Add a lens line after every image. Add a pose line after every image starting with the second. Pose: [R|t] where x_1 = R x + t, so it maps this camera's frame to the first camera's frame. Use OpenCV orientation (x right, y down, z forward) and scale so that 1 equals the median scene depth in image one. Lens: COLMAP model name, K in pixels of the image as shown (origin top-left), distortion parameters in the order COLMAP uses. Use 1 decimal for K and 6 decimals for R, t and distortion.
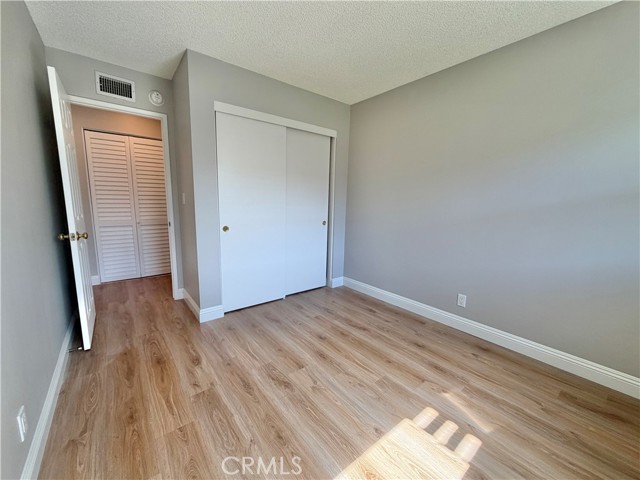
lens RADIAL K [[256.2, 0, 322.4], [0, 256.2, 239.9], [0, 0, 1]] dist [-0.002333, 0.001074]
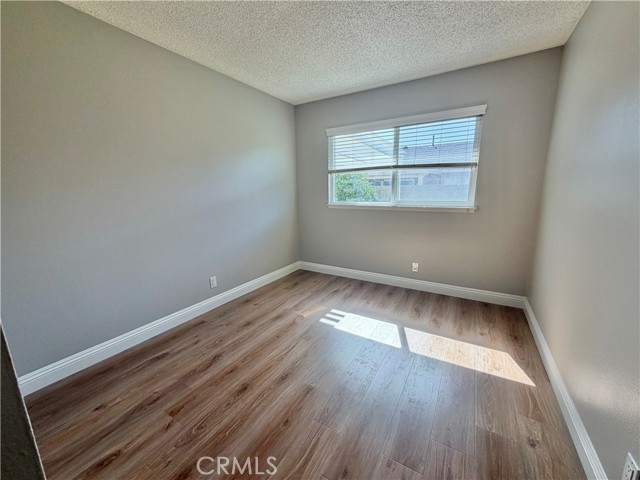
lens RADIAL K [[256.2, 0, 314.2], [0, 256.2, 246.1], [0, 0, 1]] dist [-0.002333, 0.001074]
pose [[-0.328099, -0.218868, 0.918938, -0.682606], [0.153848, 0.947420, 0.280582, -0.184221], [-0.932031, 0.233436, -0.277175, 0.966658]]
